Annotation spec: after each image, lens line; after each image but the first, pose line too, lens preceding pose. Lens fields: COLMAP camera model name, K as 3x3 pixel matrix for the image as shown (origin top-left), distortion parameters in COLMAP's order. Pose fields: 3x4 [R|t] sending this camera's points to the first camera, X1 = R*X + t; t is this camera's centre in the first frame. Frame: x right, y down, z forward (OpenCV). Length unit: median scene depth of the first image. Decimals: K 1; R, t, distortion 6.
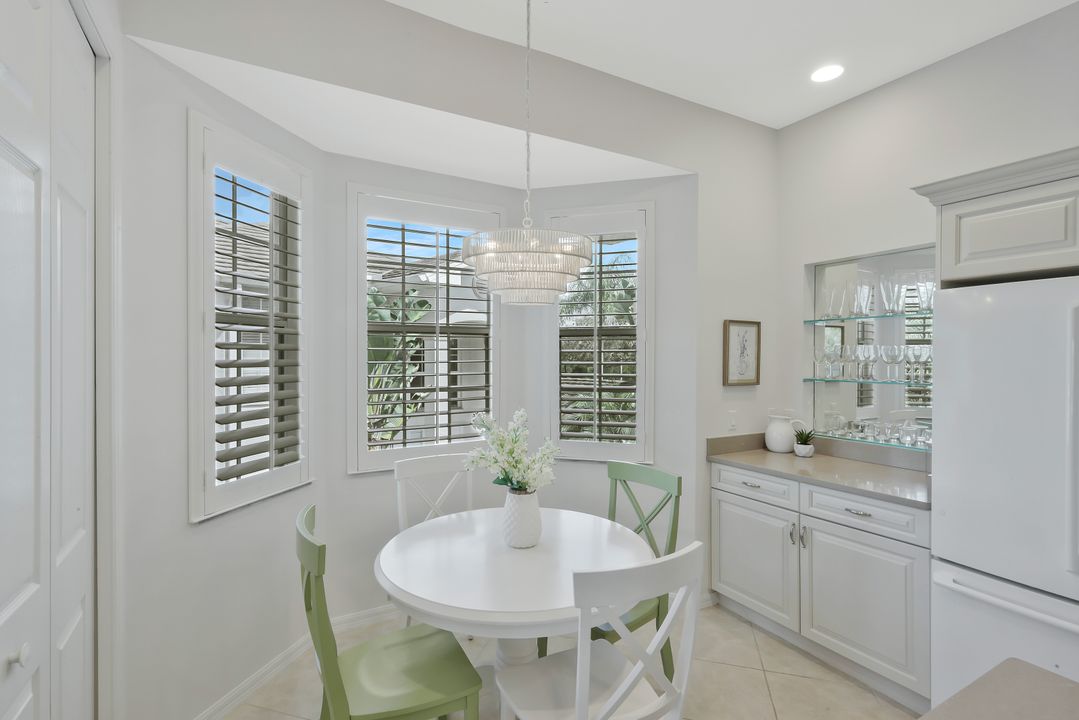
lens RADIAL K [[518.5, 0, 539.5], [0, 518.5, 360.0], [0, 0, 1]] dist [-0.000164, -0.000084]
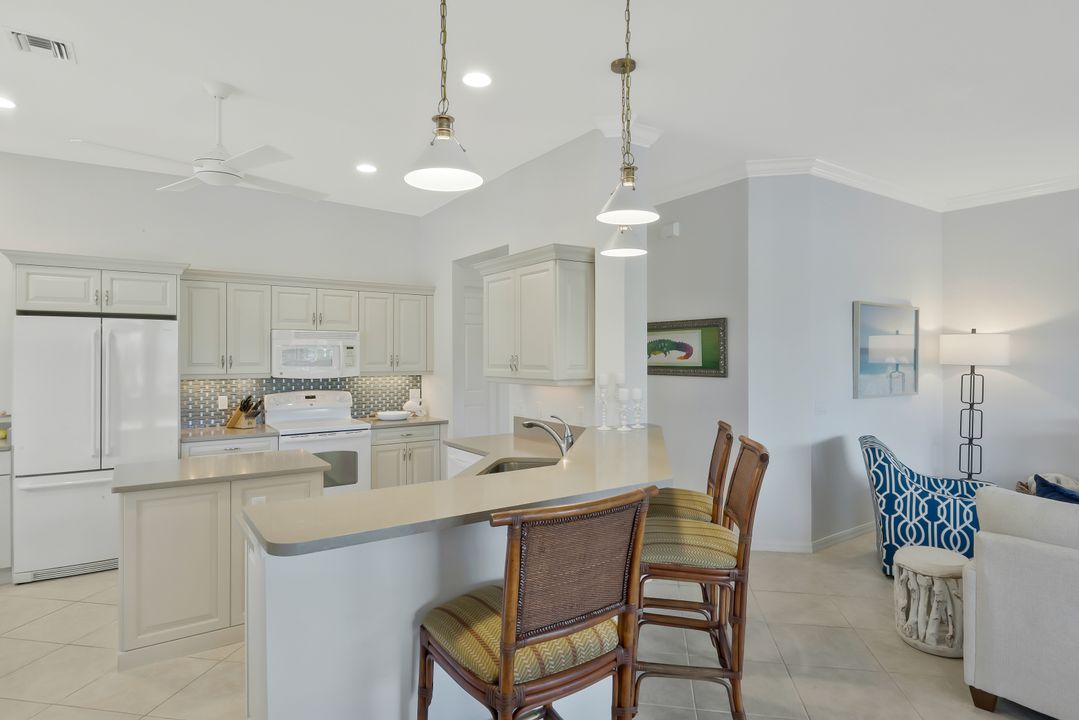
lens RADIAL K [[579.3, 0, 534.2], [0, 579.3, 354.4], [0, 0, 1]] dist [-0.000071, -0.013178]
pose [[-0.069849, 0.003162, 0.997553, -0.758684], [0.009345, 0.999953, -0.002516, 0.005148], [-0.997514, 0.009146, -0.069875, -0.333084]]
